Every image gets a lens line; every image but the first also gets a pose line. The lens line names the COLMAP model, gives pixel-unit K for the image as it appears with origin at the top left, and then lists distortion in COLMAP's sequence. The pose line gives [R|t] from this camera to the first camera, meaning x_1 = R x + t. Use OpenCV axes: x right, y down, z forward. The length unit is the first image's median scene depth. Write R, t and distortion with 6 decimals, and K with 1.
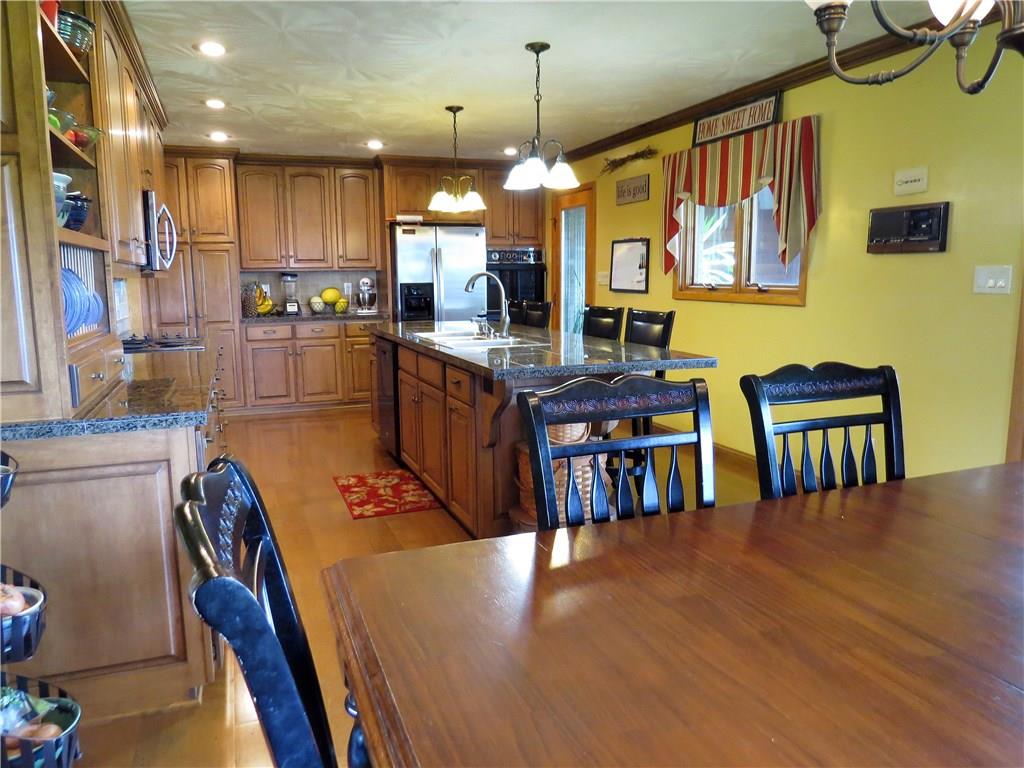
lens RADIAL K [[729.1, 0, 512.0], [0, 729.1, 384.0], [0, 0, 1]] dist [-0.029402, 0.001538]
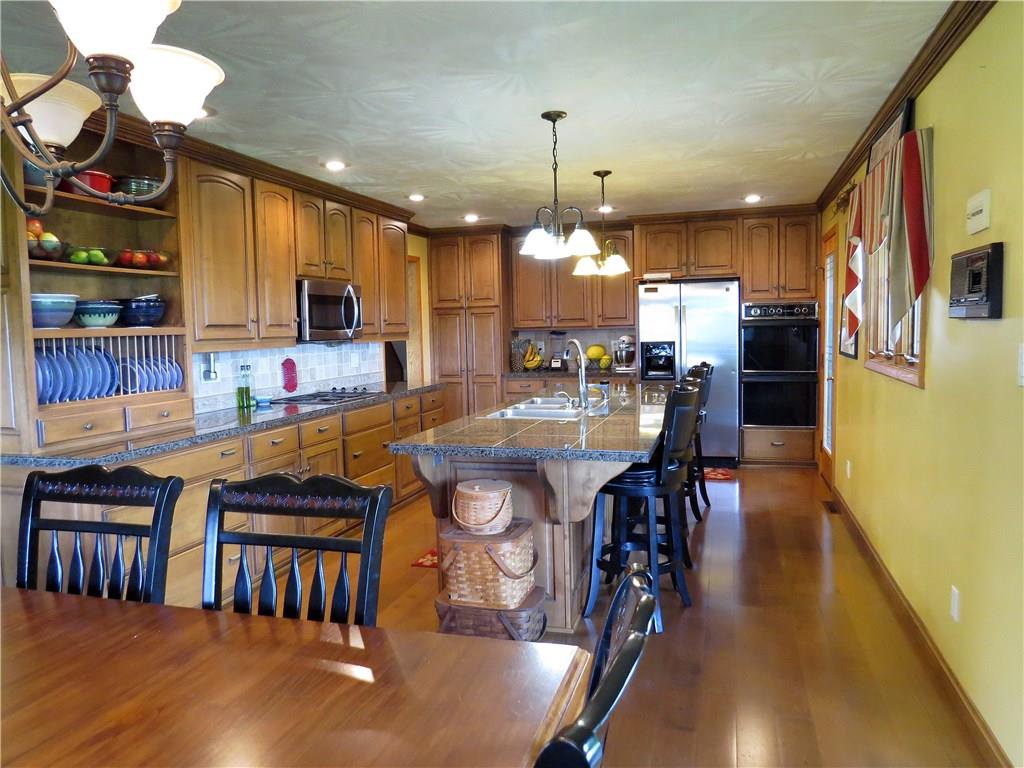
lens RADIAL K [[729.1, 0, 512.0], [0, 729.1, 384.0], [0, 0, 1]] dist [-0.029402, 0.001538]
pose [[0.791323, 0.037676, -0.610237, 0.440468], [-0.073427, 0.996732, -0.033679, -0.048881], [0.606973, 0.071459, 0.791503, 0.157437]]
